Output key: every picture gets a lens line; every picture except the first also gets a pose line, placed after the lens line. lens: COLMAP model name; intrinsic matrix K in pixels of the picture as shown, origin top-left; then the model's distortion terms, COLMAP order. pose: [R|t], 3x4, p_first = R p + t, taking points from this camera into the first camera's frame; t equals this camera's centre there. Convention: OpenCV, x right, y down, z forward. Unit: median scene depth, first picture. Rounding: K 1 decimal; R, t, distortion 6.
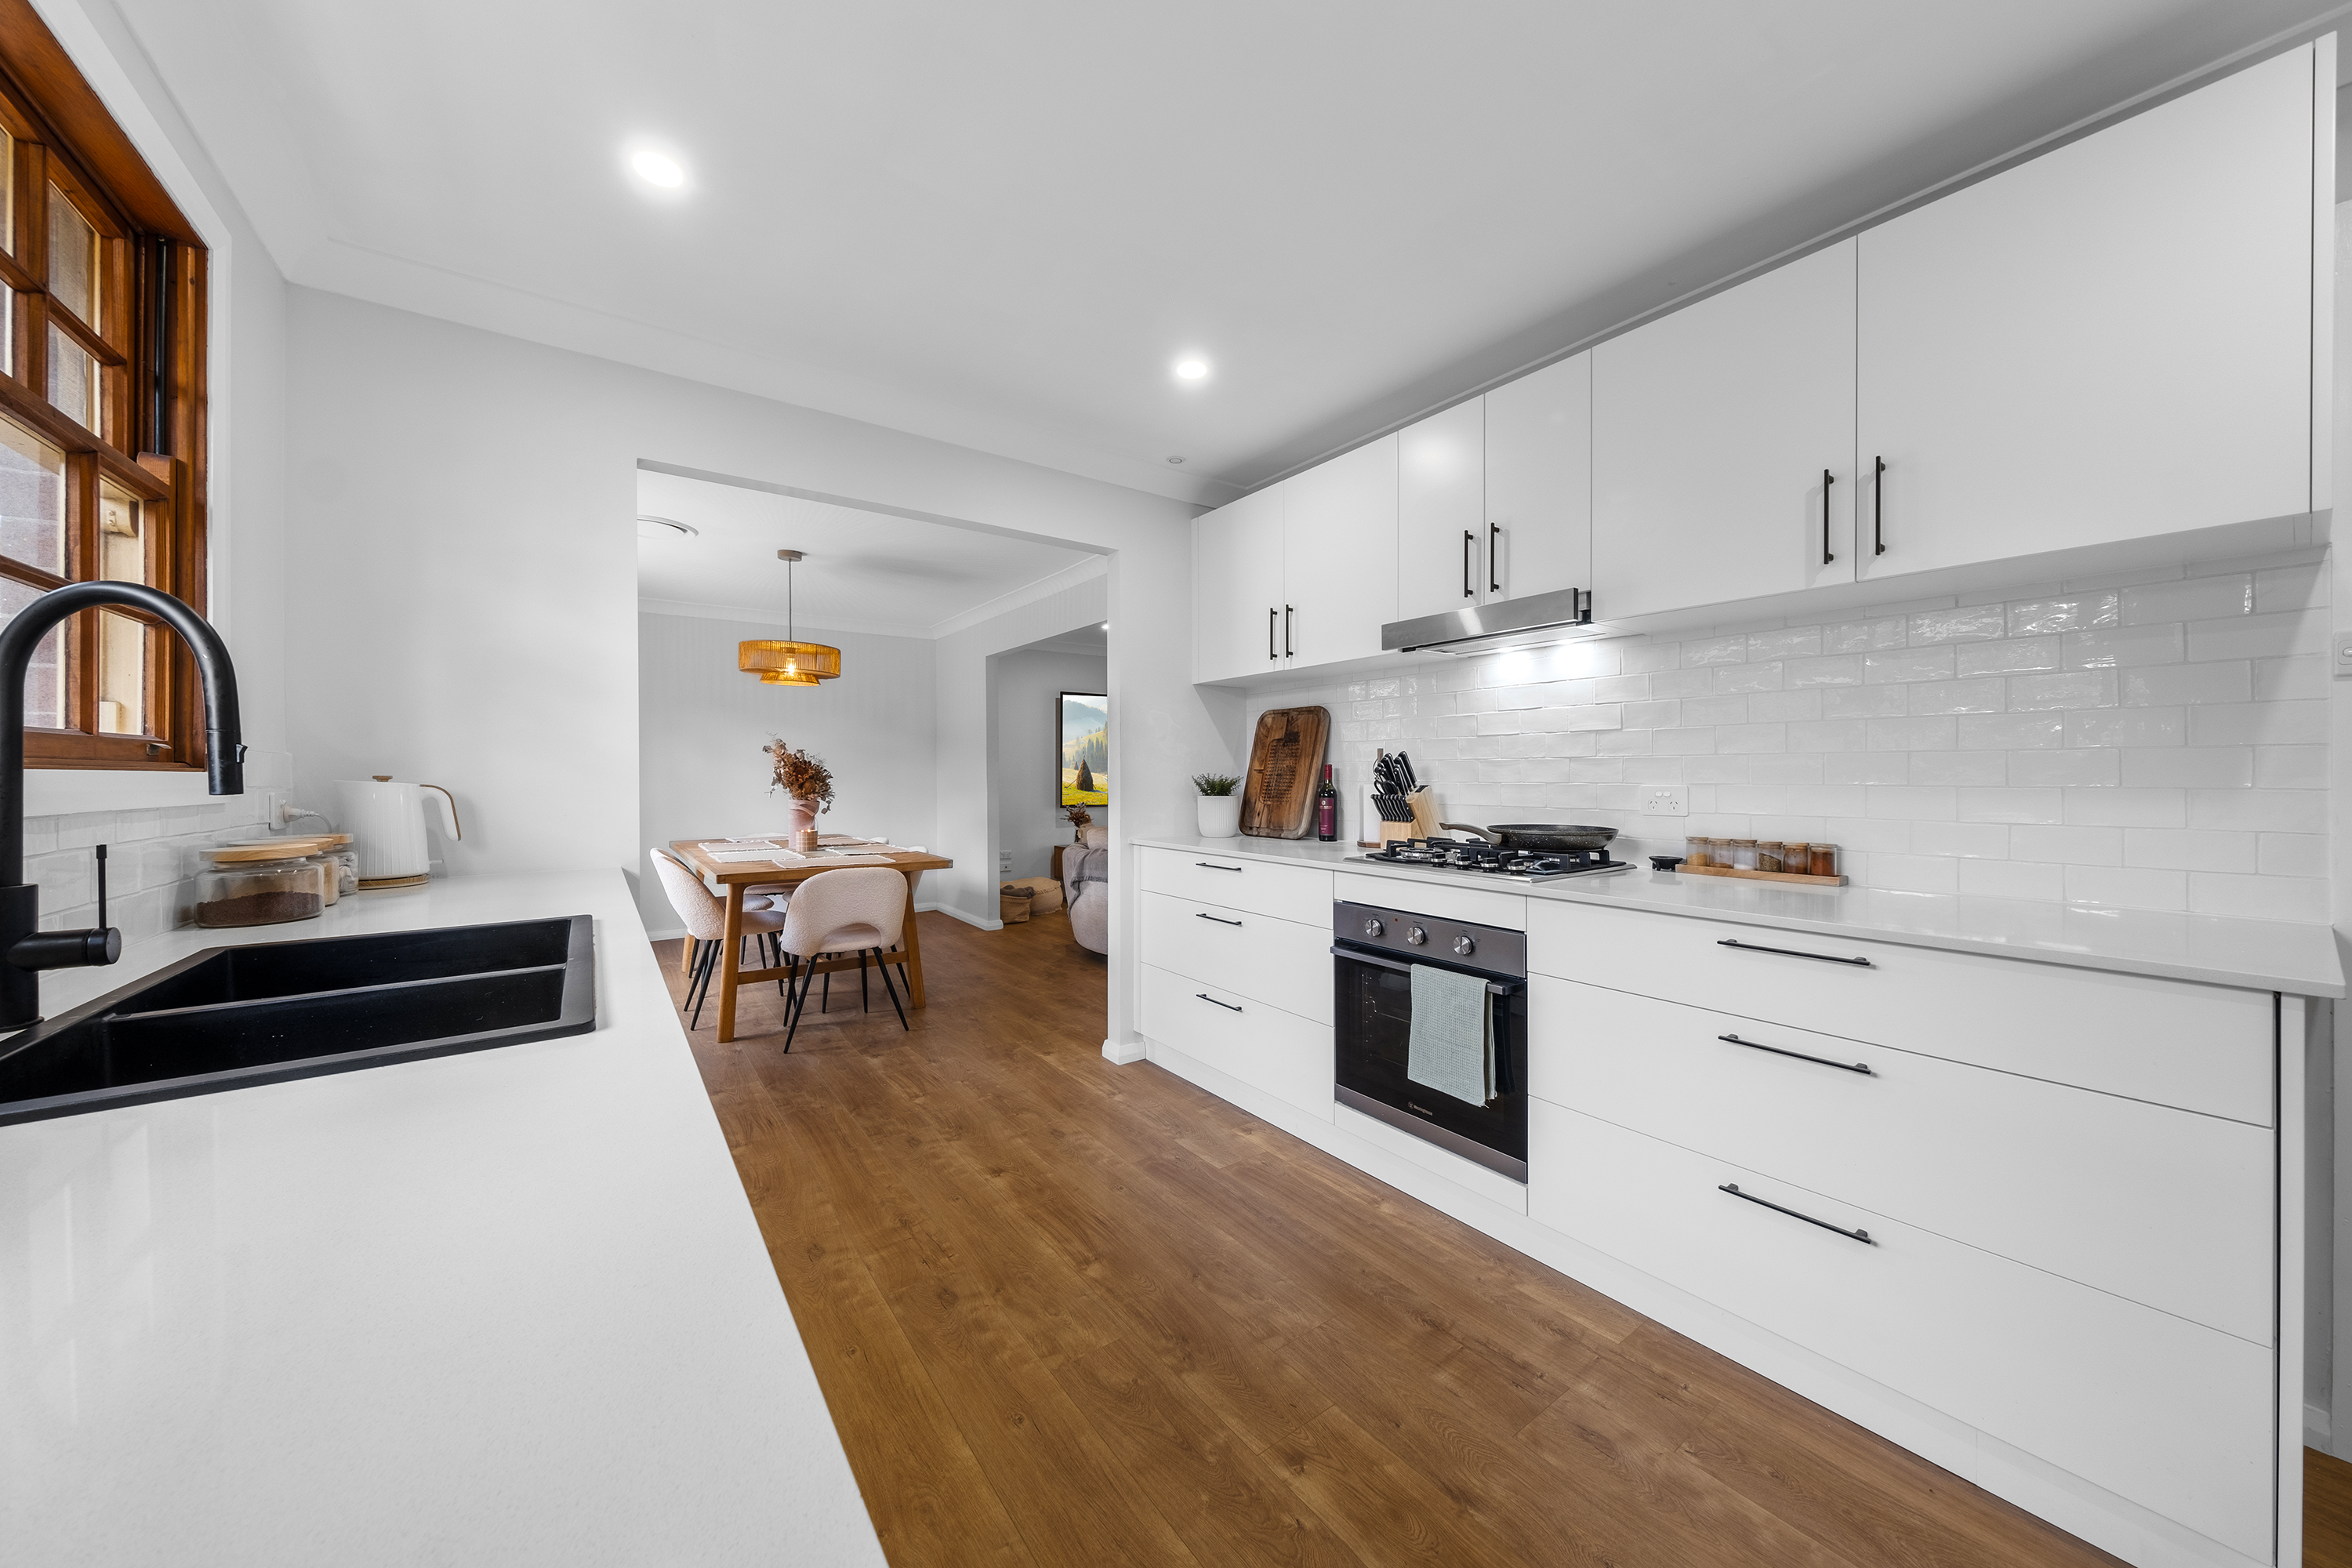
lens RADIAL K [[815.4, 0, 1148.5], [0, 815.4, 774.4], [0, 0, 1]] dist [0.010262, -0.000741]
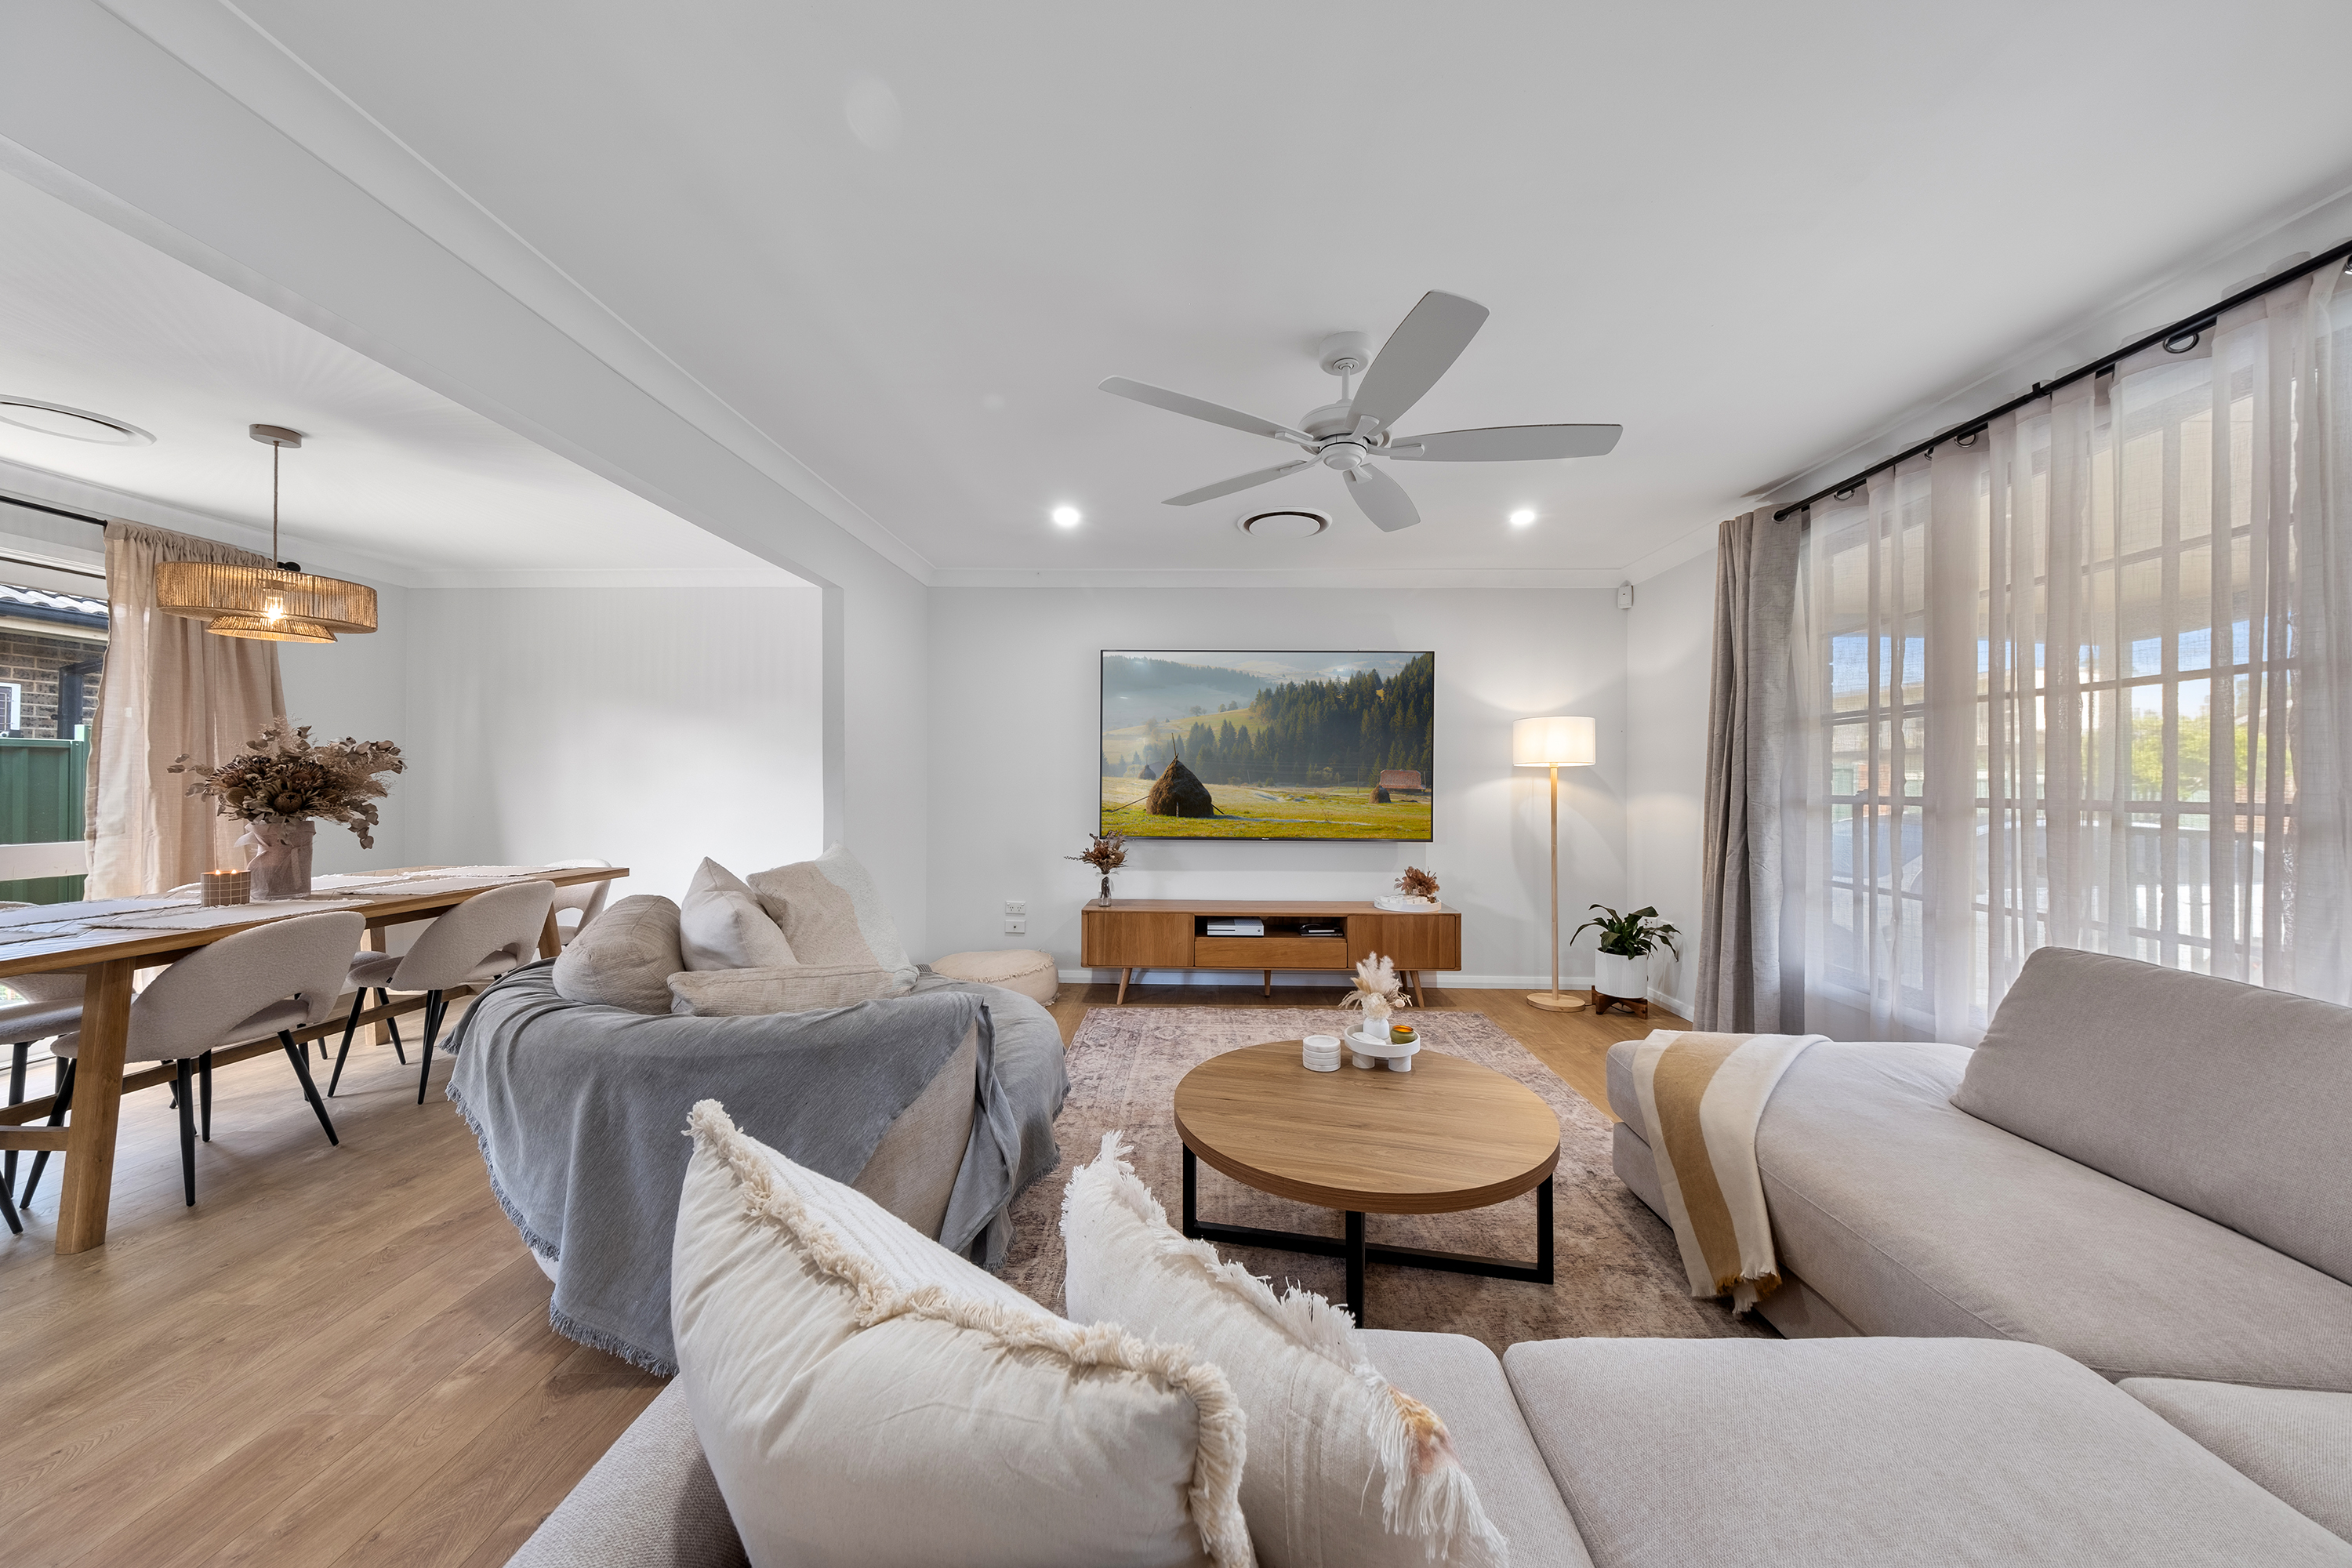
lens RADIAL K [[815.4, 0, 1167.4], [0, 815.4, 777.5], [0, 0, 1]] dist [0.010262, -0.000741]
pose [[0.773795, -0.005713, -0.633411, 0.848495], [-0.002951, 0.999916, -0.012624, 0.009824], [0.633430, 0.011638, 0.773713, 1.541649]]
